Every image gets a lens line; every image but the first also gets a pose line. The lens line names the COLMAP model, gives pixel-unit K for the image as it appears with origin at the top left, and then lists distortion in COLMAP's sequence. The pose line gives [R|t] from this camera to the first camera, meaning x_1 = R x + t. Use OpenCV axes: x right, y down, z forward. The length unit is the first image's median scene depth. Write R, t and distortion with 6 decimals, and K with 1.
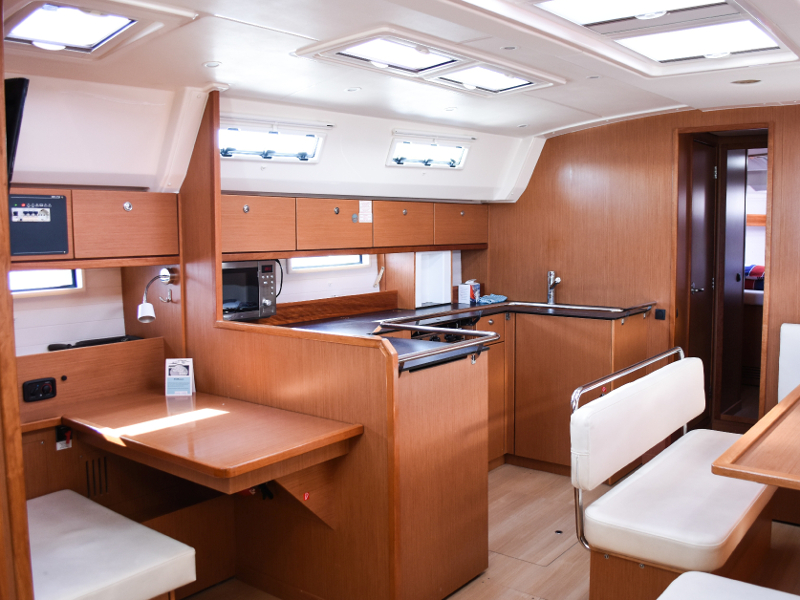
lens RADIAL K [[760.5, 0, 407.6], [0, 760.5, 302.9], [0, 0, 1]] dist [-0.080132, 0.000000]
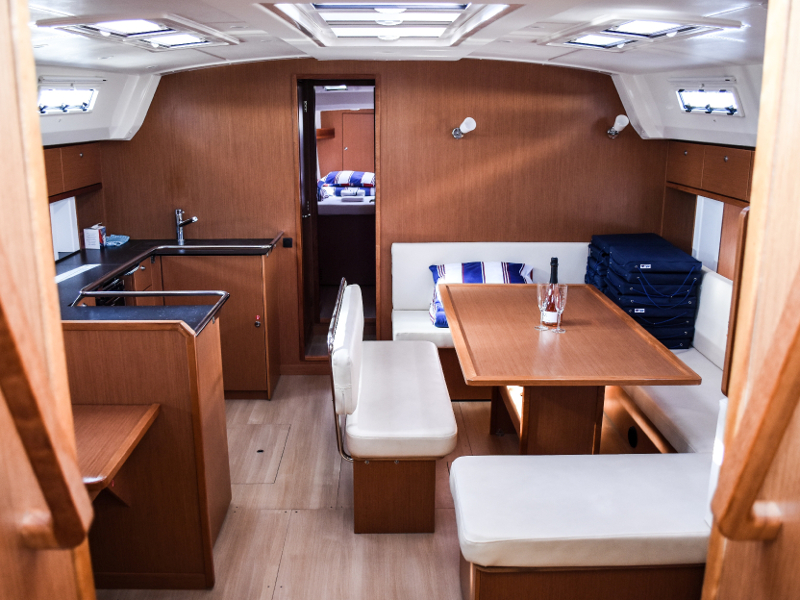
lens RADIAL K [[760.5, 0, 402.4], [0, 760.5, 326.2], [0, 0, 1]] dist [-0.080132, 0.000000]
pose [[0.781207, -0.165848, 0.601839, -0.237796], [0.058778, 0.979323, 0.193575, -0.073204], [-0.621499, -0.115847, 0.774802, 0.001830]]
